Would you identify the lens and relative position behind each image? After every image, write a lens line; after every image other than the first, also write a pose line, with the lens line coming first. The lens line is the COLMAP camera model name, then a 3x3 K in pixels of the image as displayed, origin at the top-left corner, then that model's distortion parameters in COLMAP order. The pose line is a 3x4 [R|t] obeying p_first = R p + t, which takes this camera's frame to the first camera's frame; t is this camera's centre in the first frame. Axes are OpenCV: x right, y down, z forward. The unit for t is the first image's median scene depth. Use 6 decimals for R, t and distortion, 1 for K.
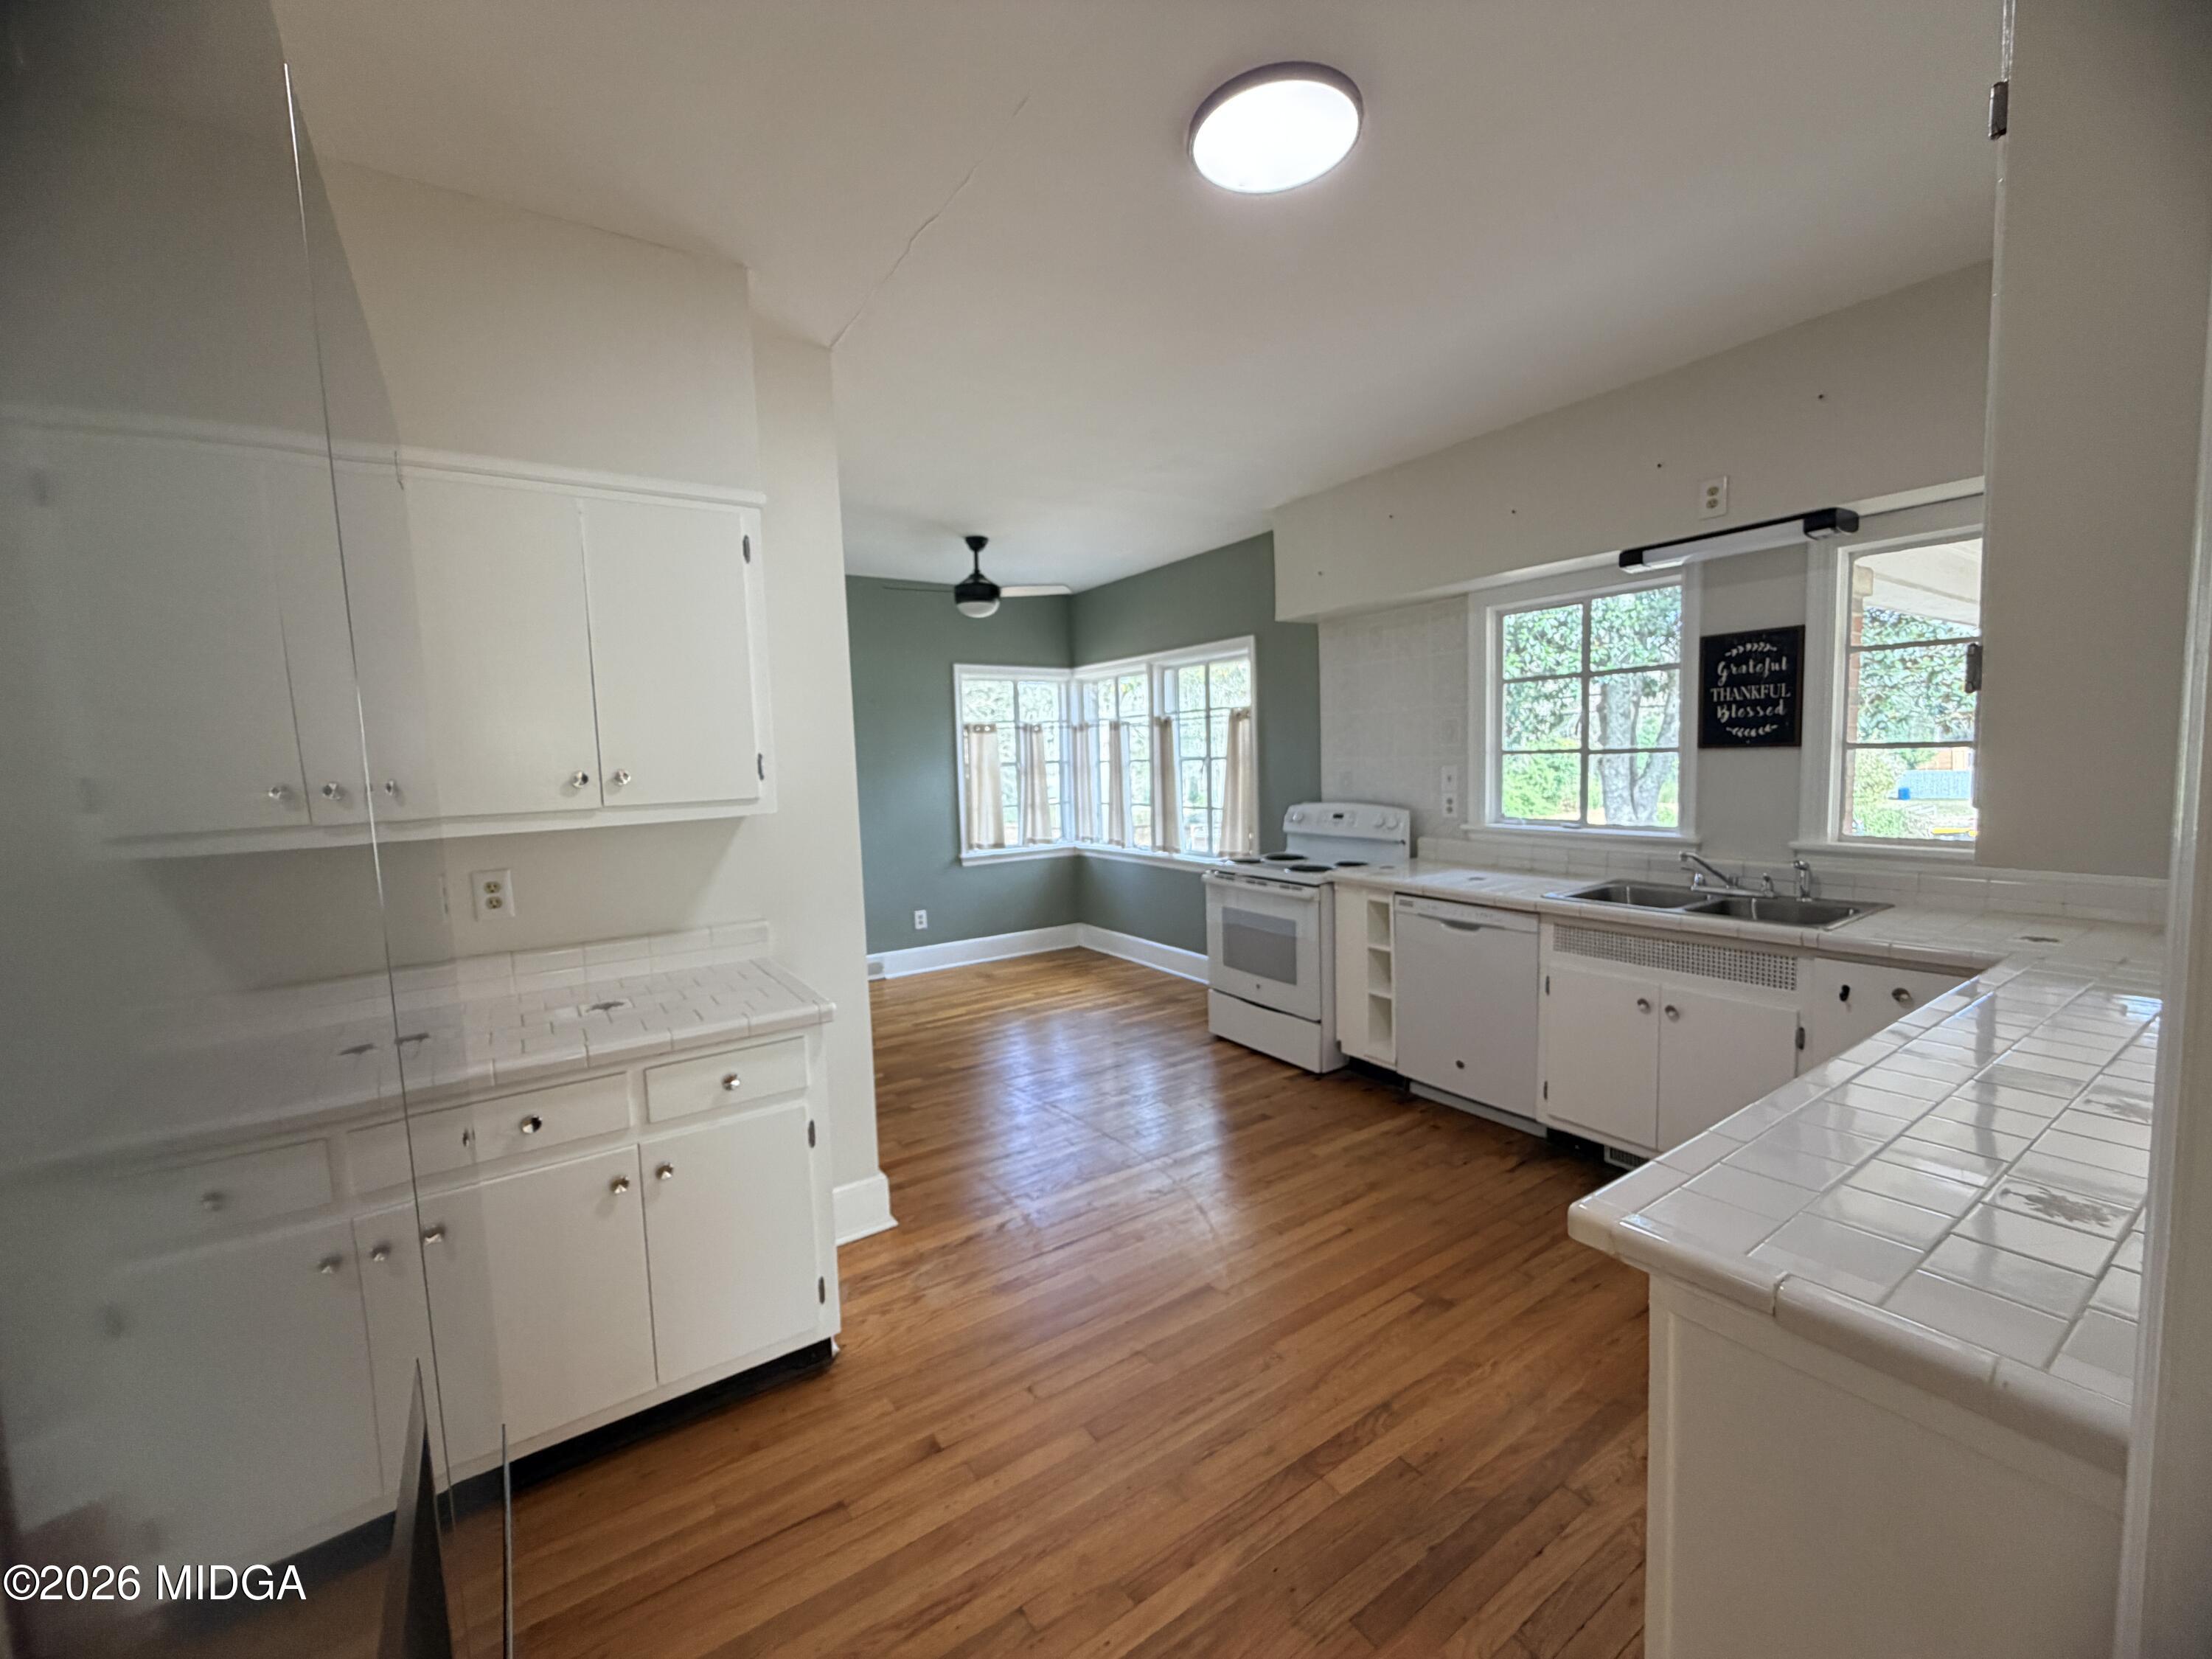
lens RADIAL K [[879.3, 0, 1108.2], [0, 879.3, 830.8], [0, 0, 1]] dist [-0.001217, 0.000537]
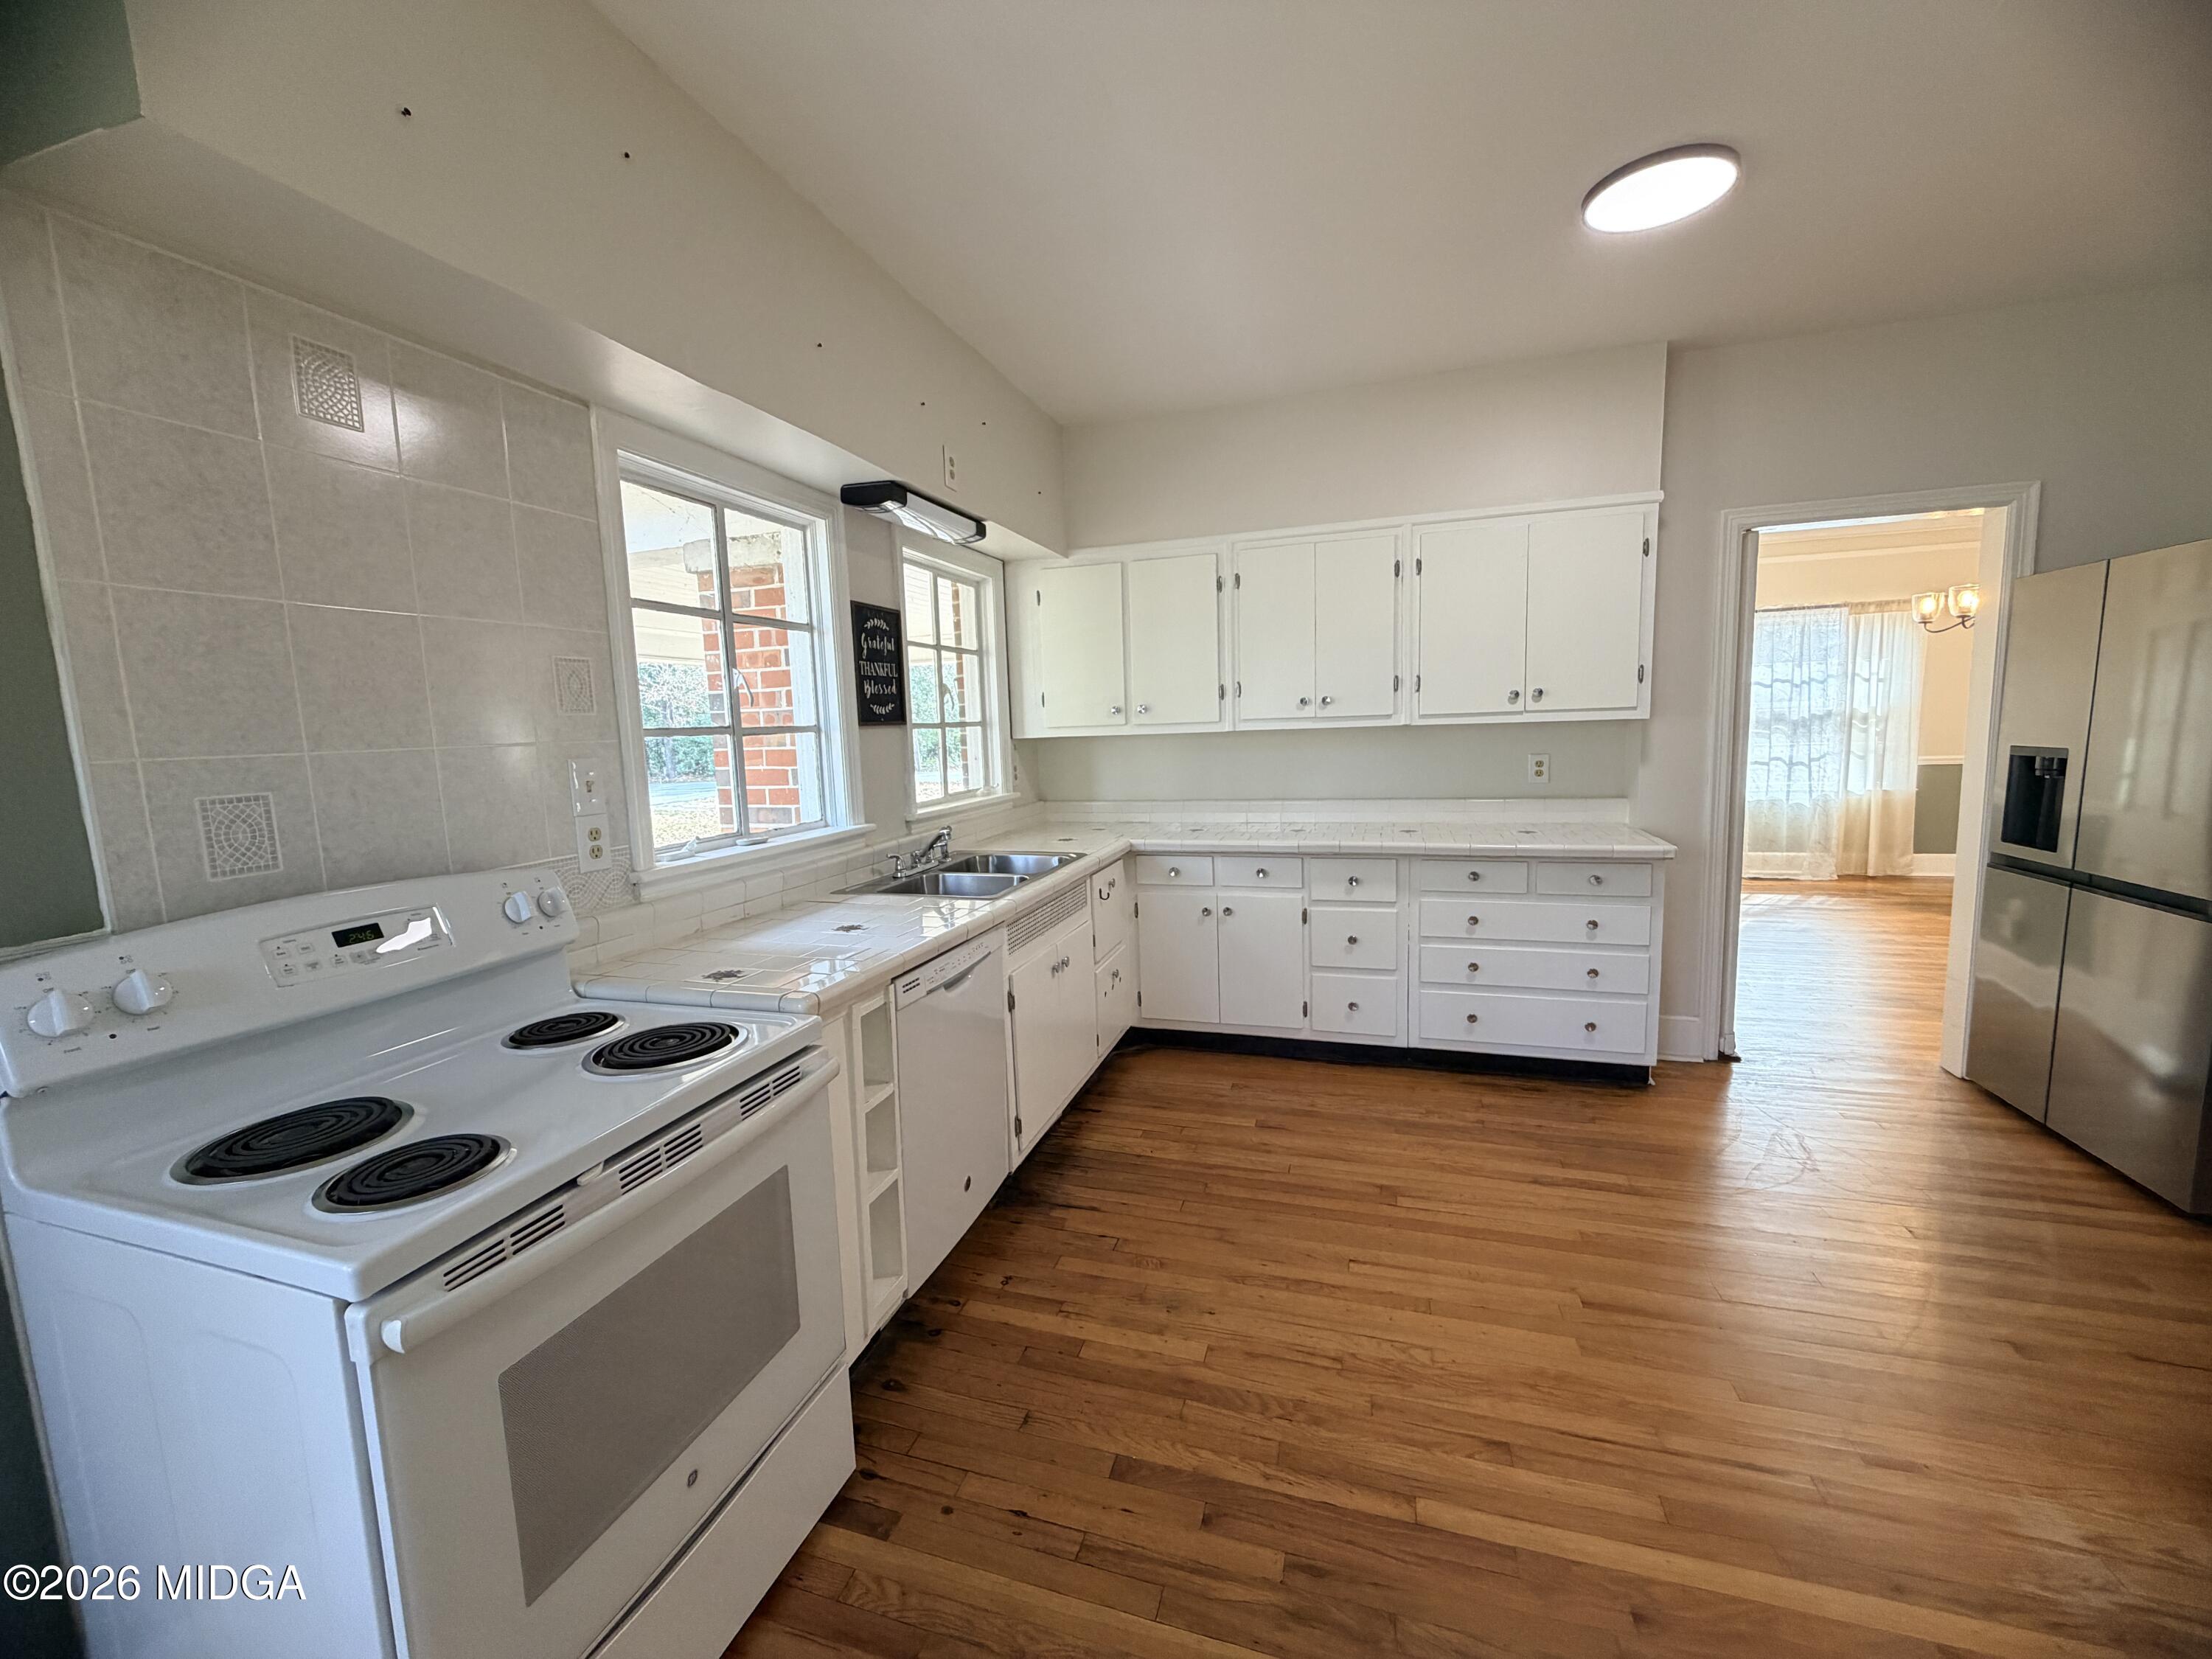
lens RADIAL K [[879.3, 0, 1102.8], [0, 879.3, 825.5], [0, 0, 1]] dist [-0.001217, 0.000537]
pose [[-0.612306, -0.039650, 0.789626, -0.113432], [0.121550, 0.982147, 0.143572, -0.054314], [-0.781221, 0.183889, -0.596555, 0.797779]]
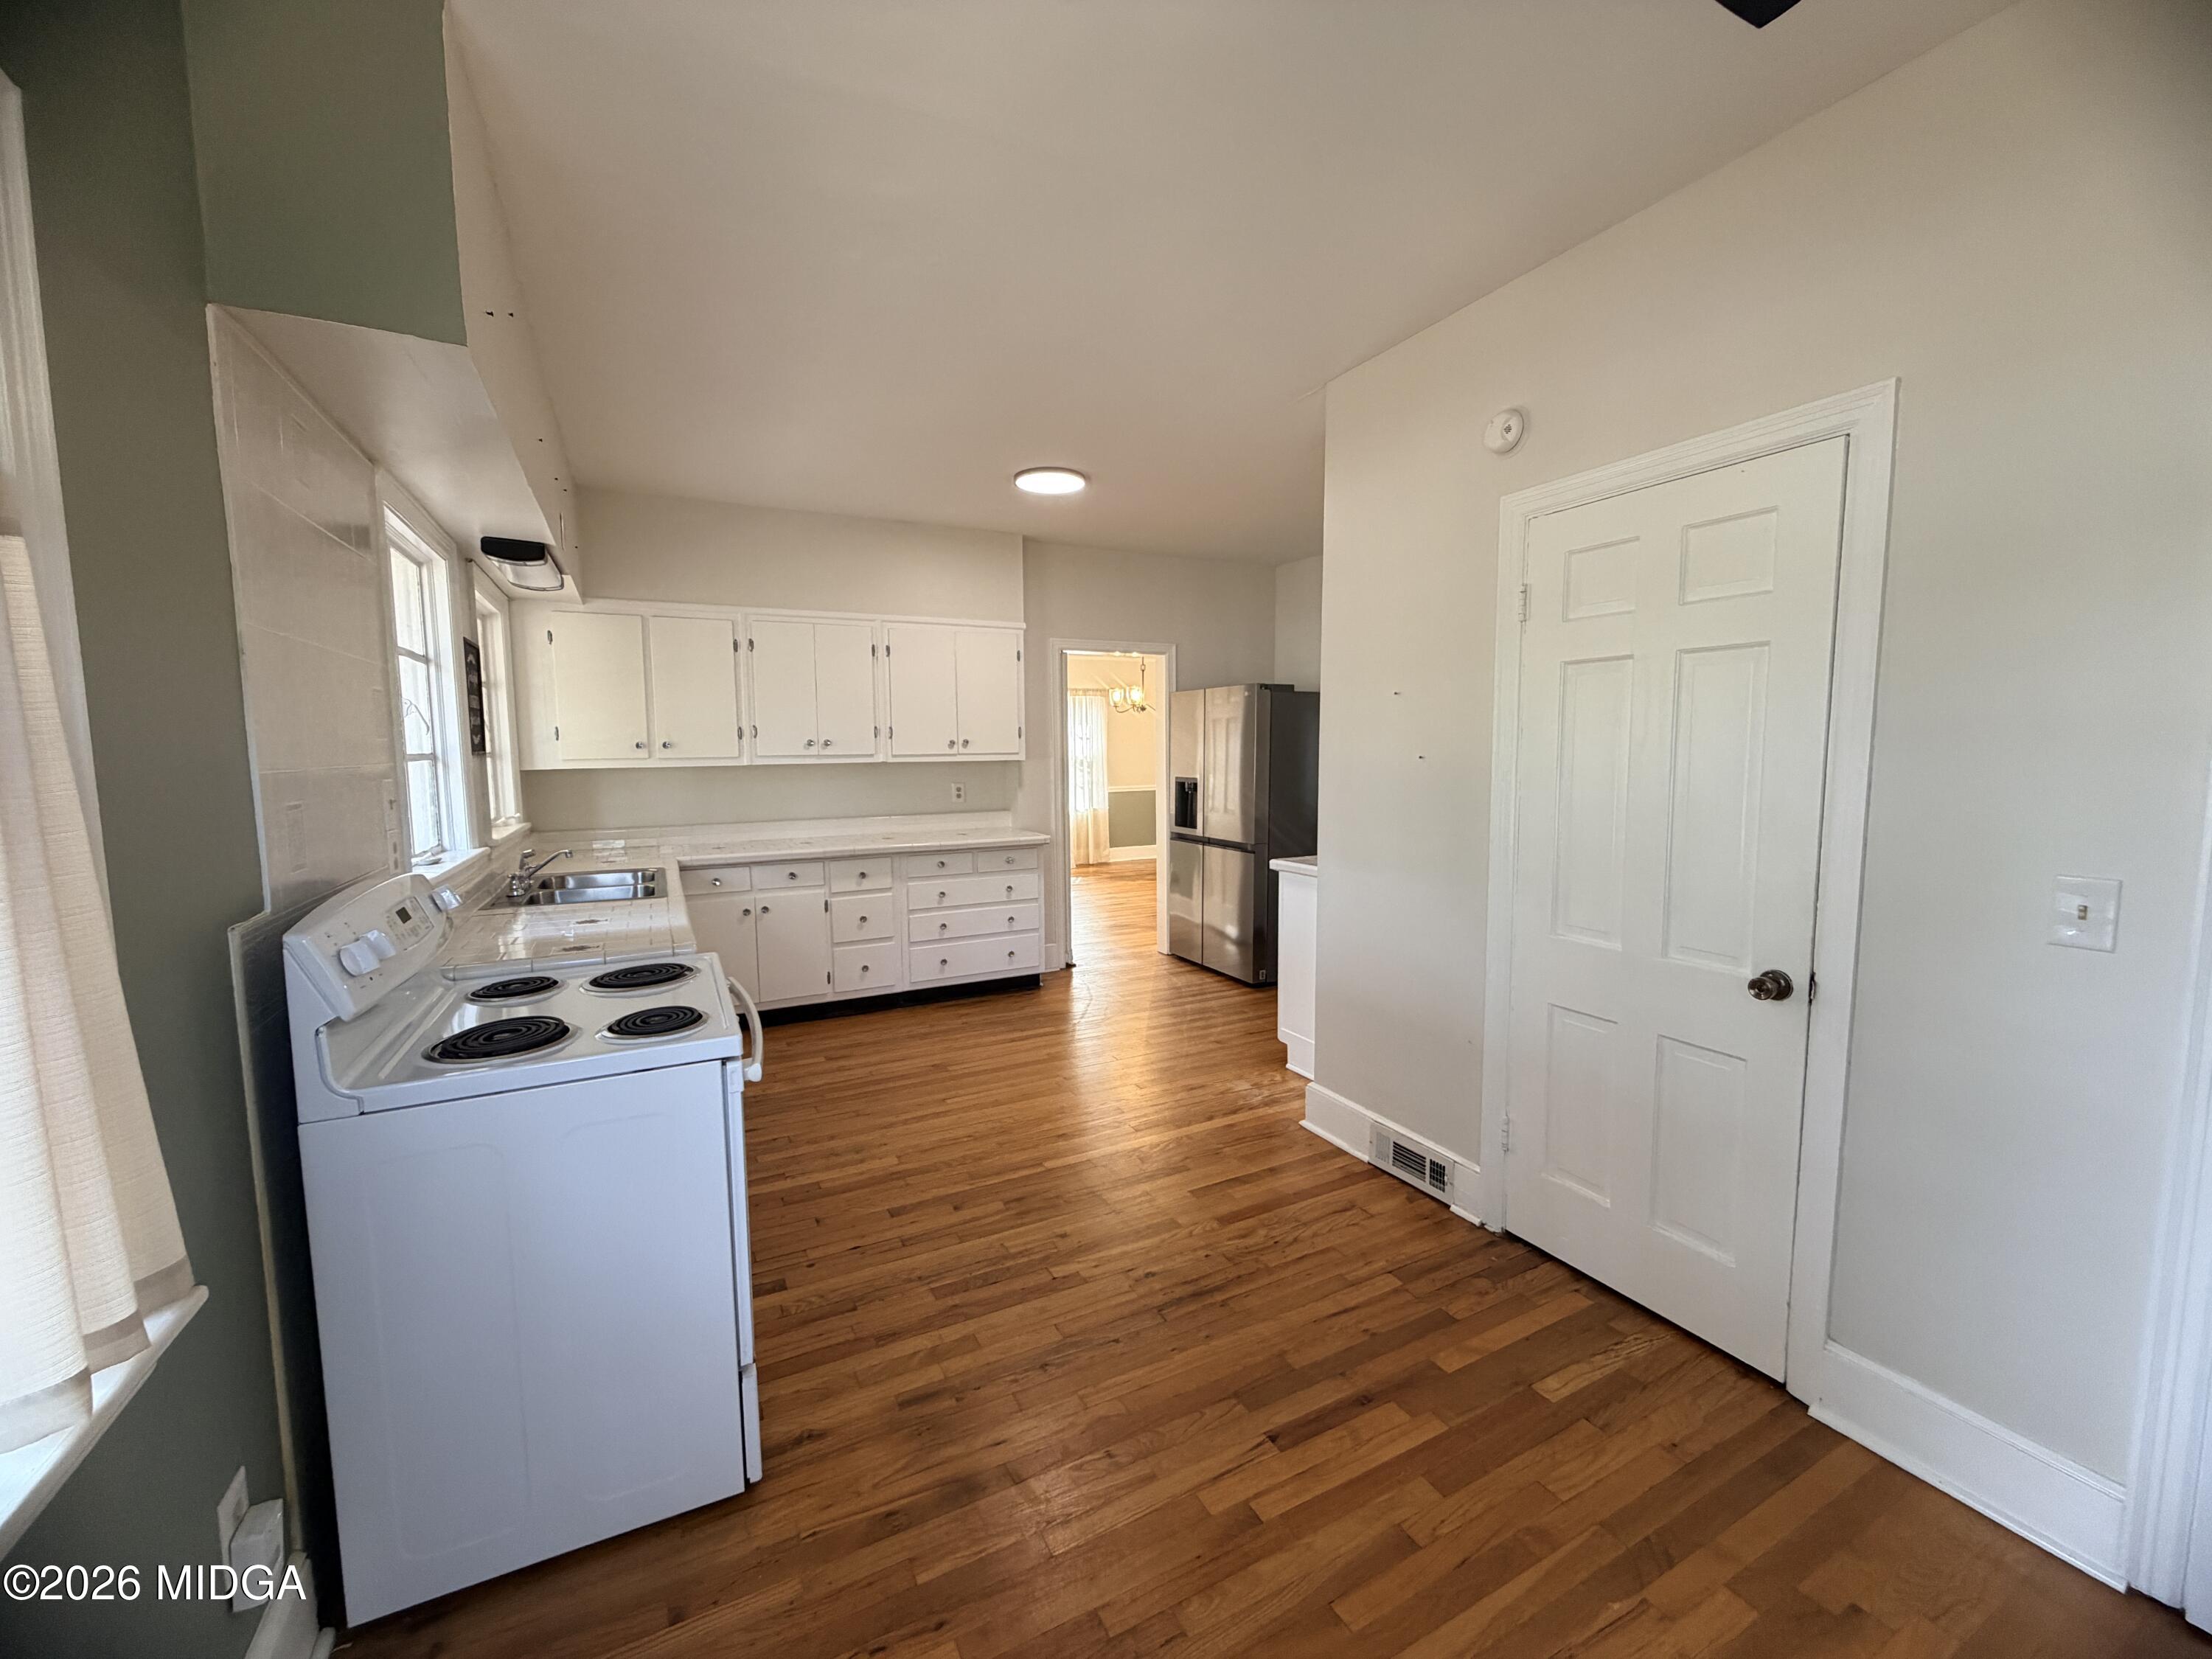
lens RADIAL K [[879.3, 0, 1093.3], [0, 879.3, 835.6], [0, 0, 1]] dist [-0.001217, 0.000537]
pose [[-0.990462, 0.027272, 0.135060, -0.069267], [0.051861, 0.981921, 0.182048, -0.085884], [-0.127654, 0.187316, -0.973970, 1.087282]]
